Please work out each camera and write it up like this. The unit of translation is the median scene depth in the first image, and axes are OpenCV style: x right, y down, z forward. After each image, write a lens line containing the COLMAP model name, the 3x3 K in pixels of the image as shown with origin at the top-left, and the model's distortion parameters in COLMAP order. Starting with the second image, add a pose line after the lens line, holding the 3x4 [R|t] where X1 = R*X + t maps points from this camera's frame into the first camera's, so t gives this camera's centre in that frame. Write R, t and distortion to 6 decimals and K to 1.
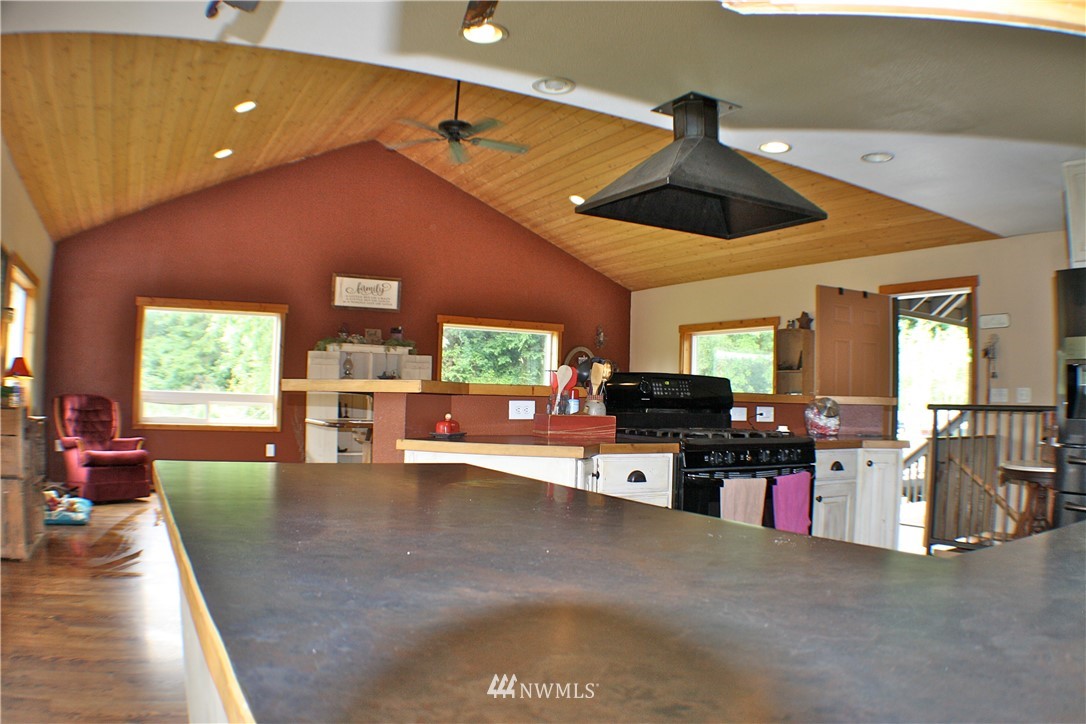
lens RADIAL K [[804.9, 0, 543.0], [0, 804.9, 362.0], [0, 0, 1]] dist [-0.316160, 0.089414]
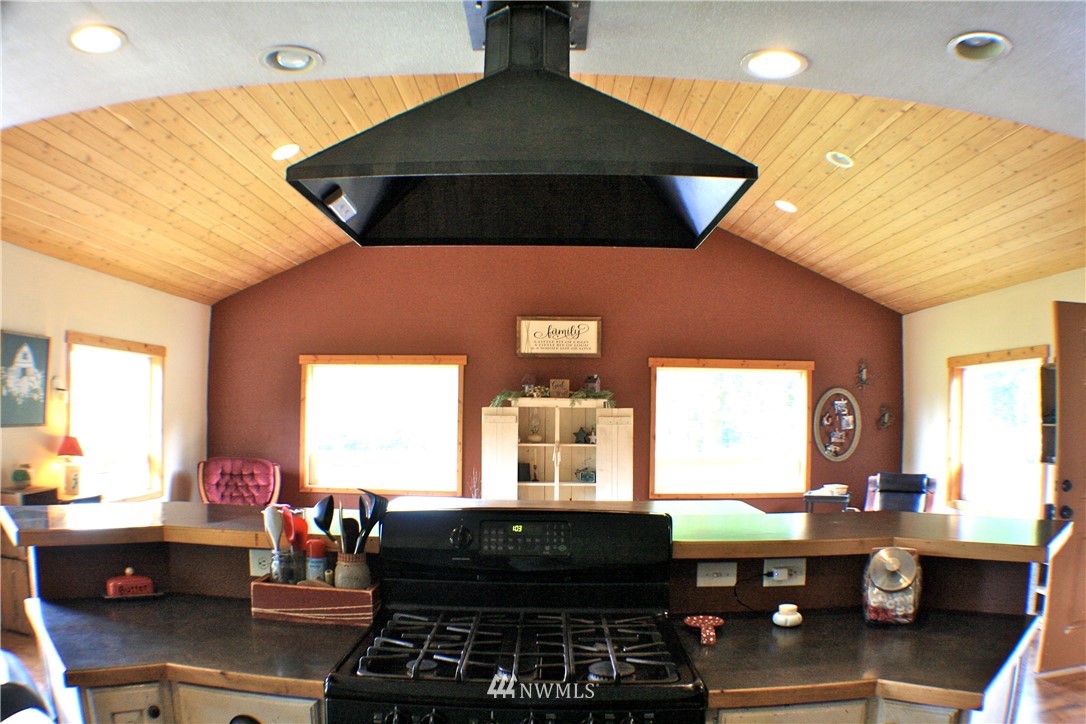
lens RADIAL K [[801.2, 0, 542.2], [0, 801.2, 379.3], [0, 0, 1]] dist [-0.314521, -0.000350]
pose [[0.868588, -0.030202, -0.494614, 0.243214], [0.027544, 0.999540, -0.012663, -0.037967], [0.494769, -0.002625, 0.869021, 0.287420]]
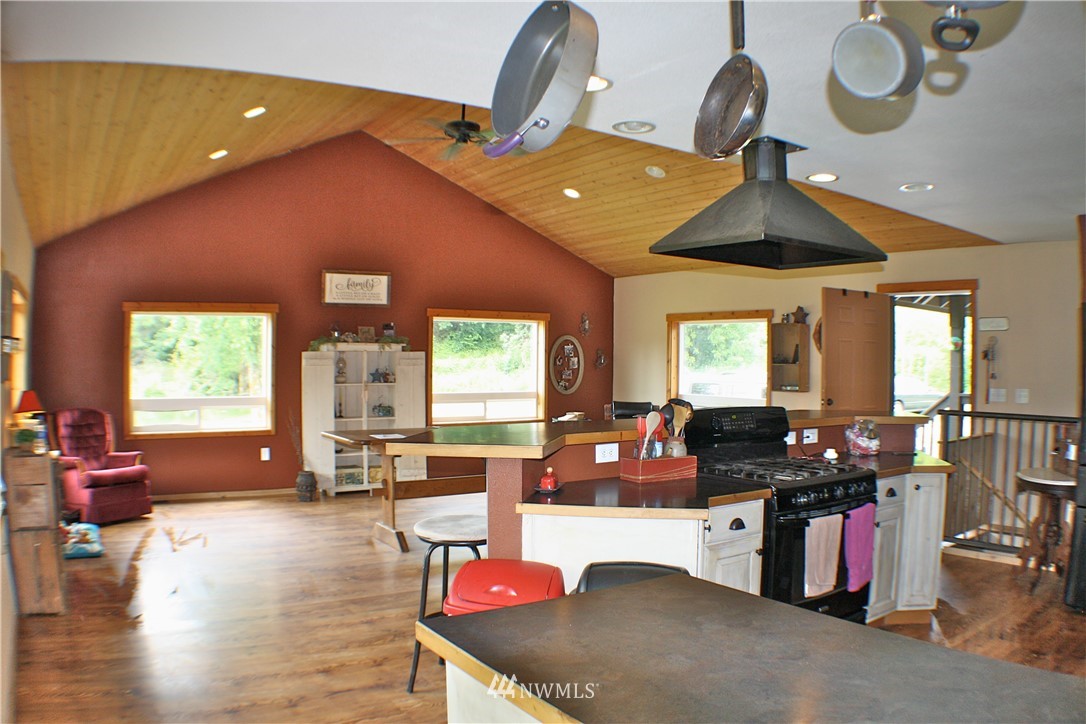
lens RADIAL K [[811.7, 0, 543.0], [0, 811.7, 362.0], [0, 0, 1]] dist [-0.317882, 0.089999]
pose [[0.996536, -0.018941, 0.080980, -0.094381], [0.014840, 0.998592, 0.050938, -0.054984], [-0.081830, -0.049560, 0.995413, -0.001616]]
